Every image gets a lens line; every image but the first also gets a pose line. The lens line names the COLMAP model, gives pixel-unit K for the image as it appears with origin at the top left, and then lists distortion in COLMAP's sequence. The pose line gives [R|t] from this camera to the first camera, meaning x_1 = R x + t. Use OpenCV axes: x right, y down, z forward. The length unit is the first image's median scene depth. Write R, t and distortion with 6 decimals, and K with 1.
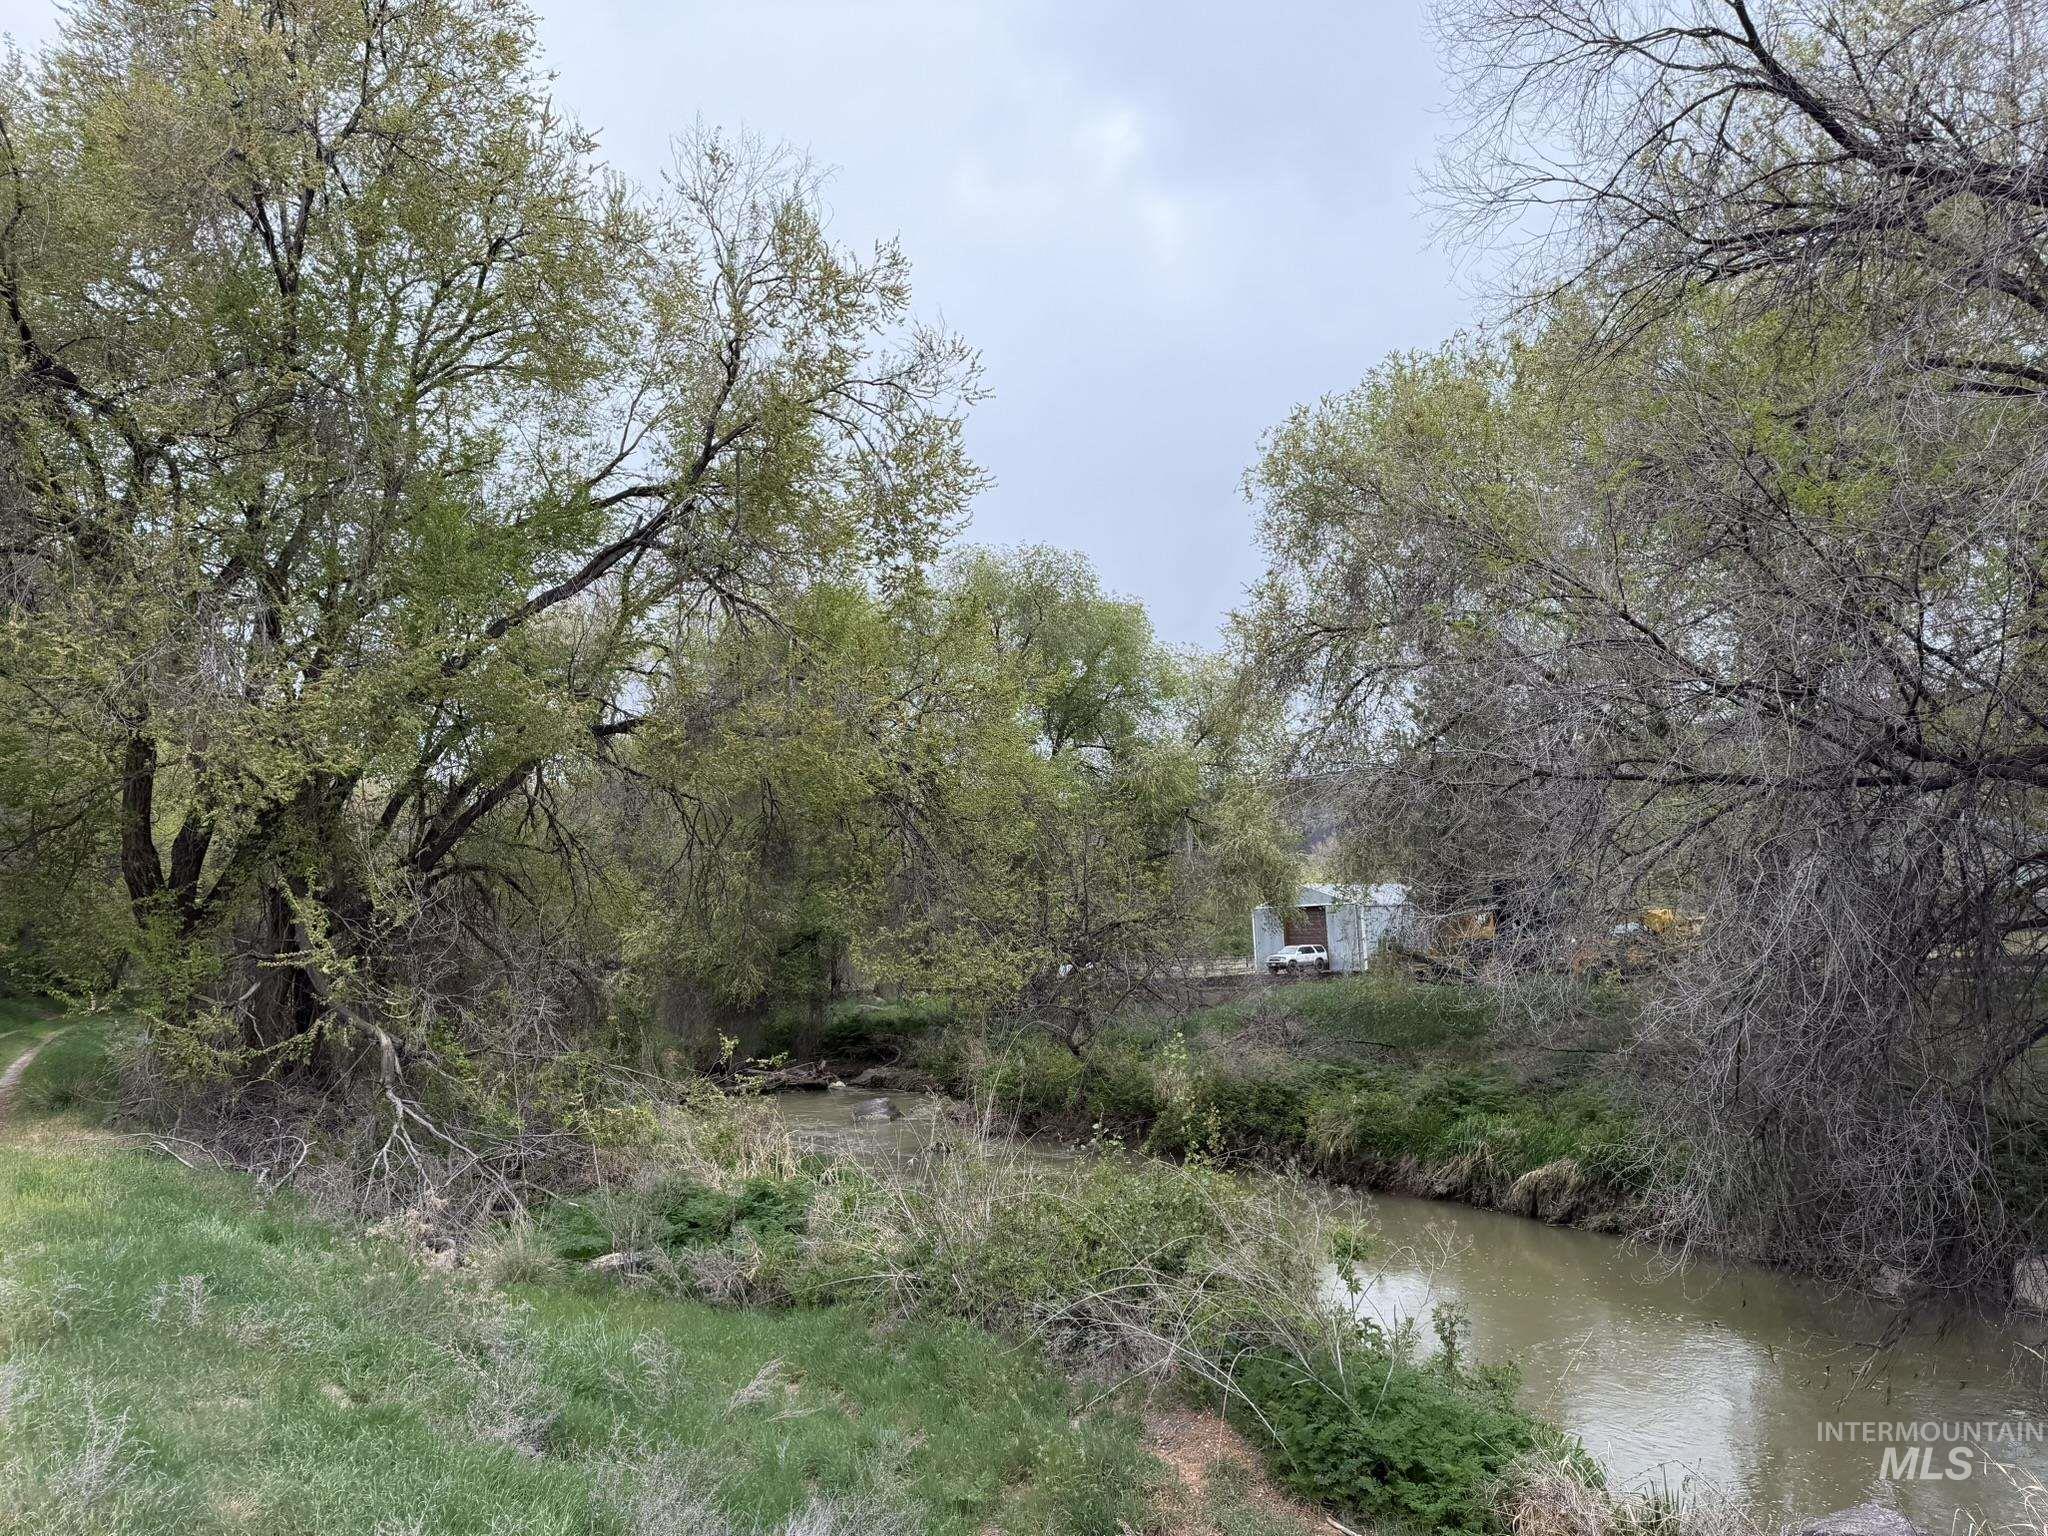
lens RADIAL K [[1458.6, 0, 935.3], [0, 1458.6, 771.4], [0, 0, 1]] dist [0.077821, -0.136017]
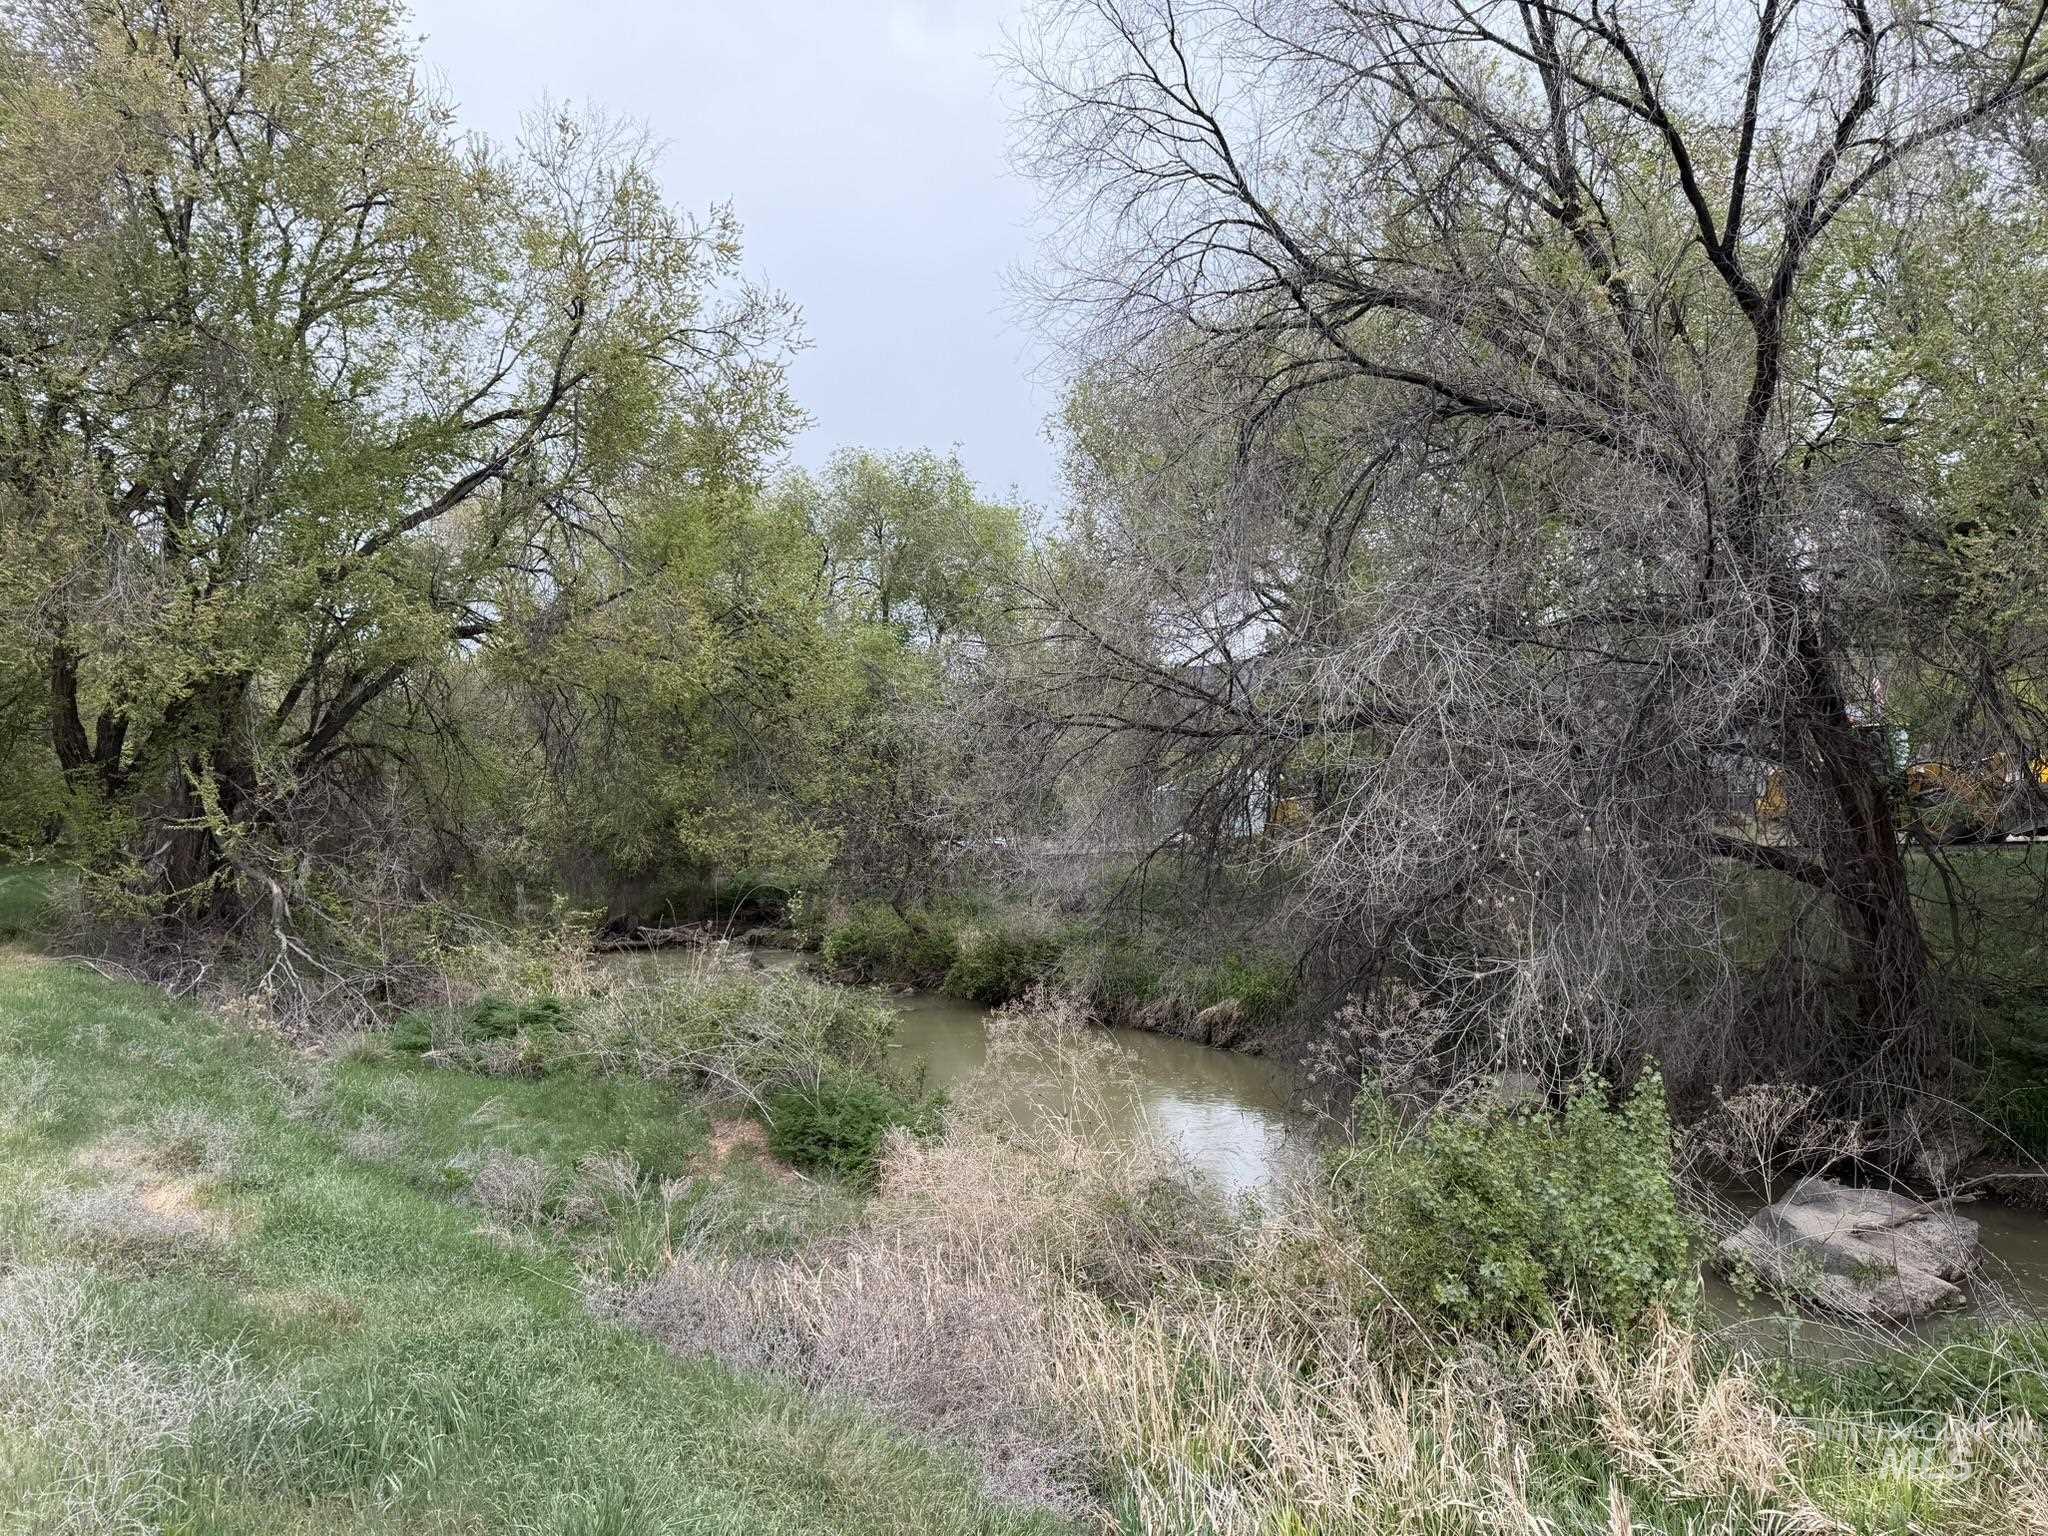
lens RADIAL K [[1481.4, 0, 962.8], [0, 1481.4, 796.4], [0, 0, 1]] dist [0.000728, -0.004746]
pose [[0.998849, 0.019542, 0.043801, 0.118811], [-0.024004, 0.994311, 0.103780, -0.030674], [-0.041523, -0.104712, 0.993635, -0.202721]]
